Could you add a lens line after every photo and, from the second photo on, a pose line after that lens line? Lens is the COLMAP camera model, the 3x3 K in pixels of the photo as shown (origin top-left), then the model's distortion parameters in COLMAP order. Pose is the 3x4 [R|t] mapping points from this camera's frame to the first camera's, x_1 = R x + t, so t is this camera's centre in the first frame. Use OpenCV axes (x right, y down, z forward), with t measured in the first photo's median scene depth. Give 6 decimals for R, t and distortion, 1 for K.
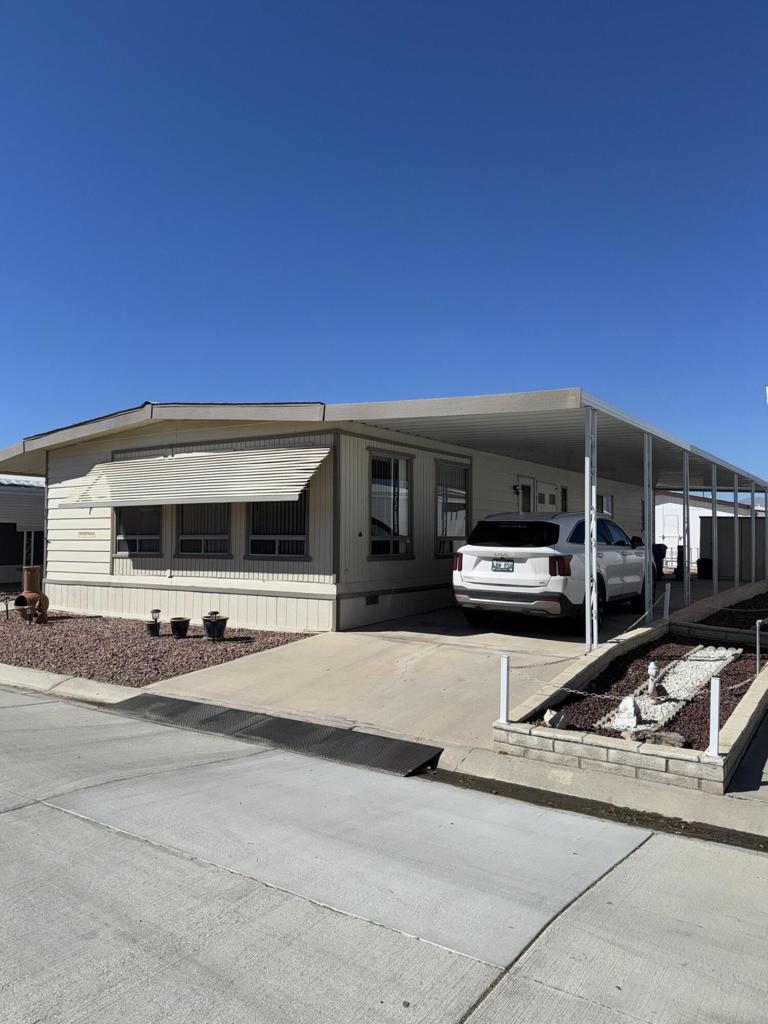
lens RADIAL K [[744.7, 0, 382.3], [0, 744.7, 510.0], [0, 0, 1]] dist [0.002202, 0.000328]
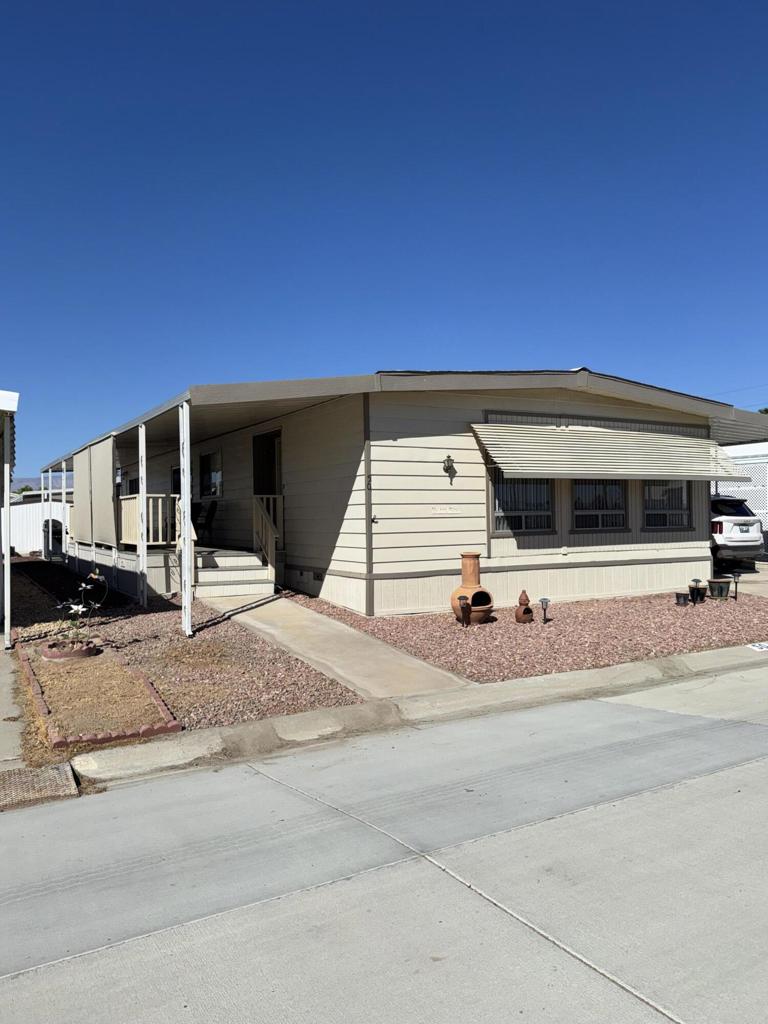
lens RADIAL K [[704.4, 0, 383.0], [0, 704.4, 514.9], [0, 0, 1]] dist [0.004223, 0.000100]
pose [[0.492031, -0.007744, 0.870543, -1.176894], [-0.019180, 0.999621, 0.019733, 0.026232], [-0.870366, -0.026407, 0.491696, 0.756503]]
